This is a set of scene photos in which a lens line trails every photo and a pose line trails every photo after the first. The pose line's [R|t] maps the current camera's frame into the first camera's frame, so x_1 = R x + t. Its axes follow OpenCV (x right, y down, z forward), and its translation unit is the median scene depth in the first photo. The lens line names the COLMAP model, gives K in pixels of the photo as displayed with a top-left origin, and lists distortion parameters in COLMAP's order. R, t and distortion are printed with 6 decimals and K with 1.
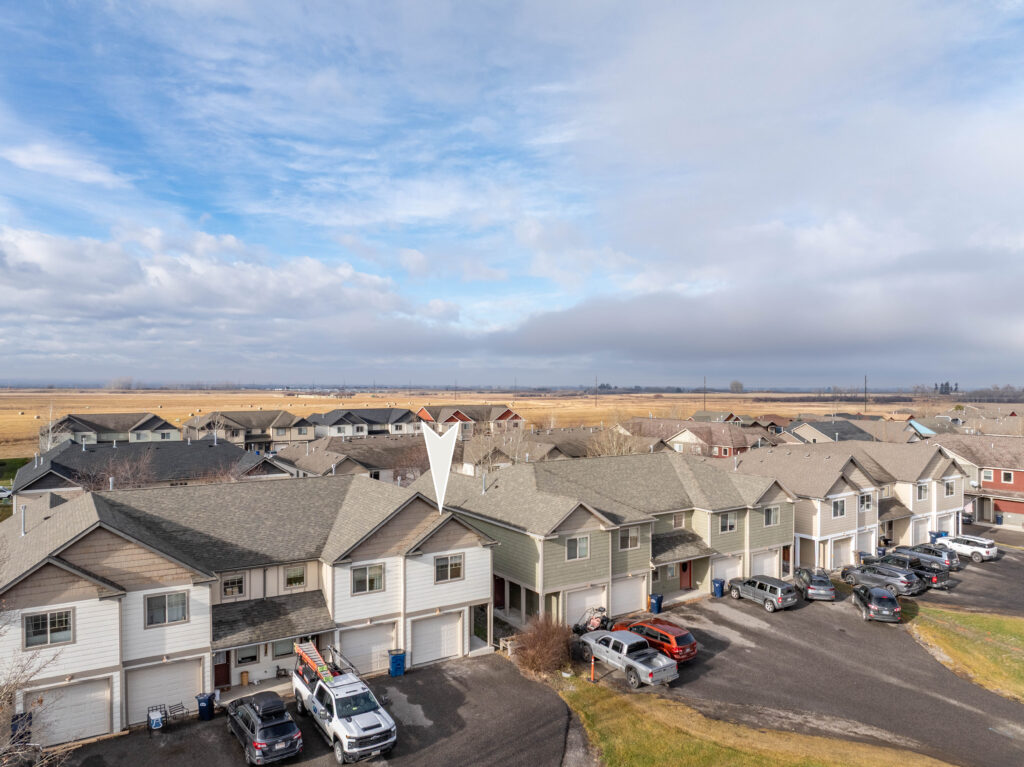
lens RADIAL K [[718.6, 0, 512.0], [0, 718.6, 383.5], [0, 0, 1]] dist [-0.033526, -0.001931]
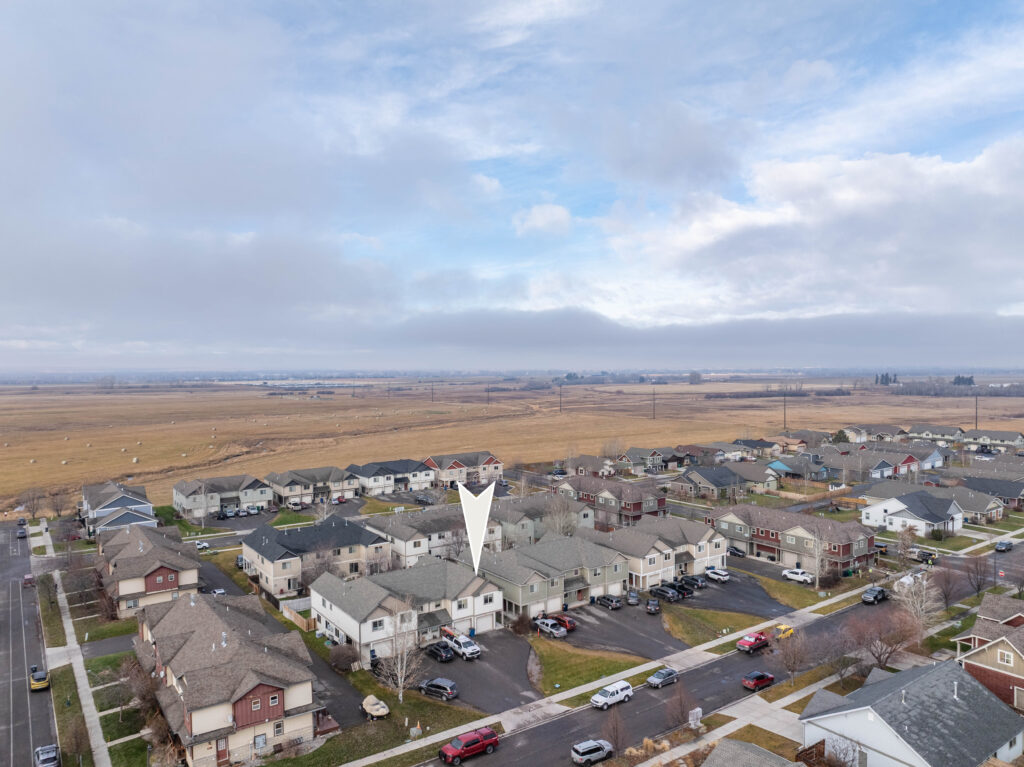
lens RADIAL K [[718.6, 0, 512.0], [0, 718.6, 383.5], [0, 0, 1]] dist [-0.033526, -0.001931]
pose [[0.999001, -0.012843, 0.042808, -0.108671], [0.011720, 0.999583, 0.026392, -0.695646], [-0.043129, -0.025864, 0.998735, -1.886658]]
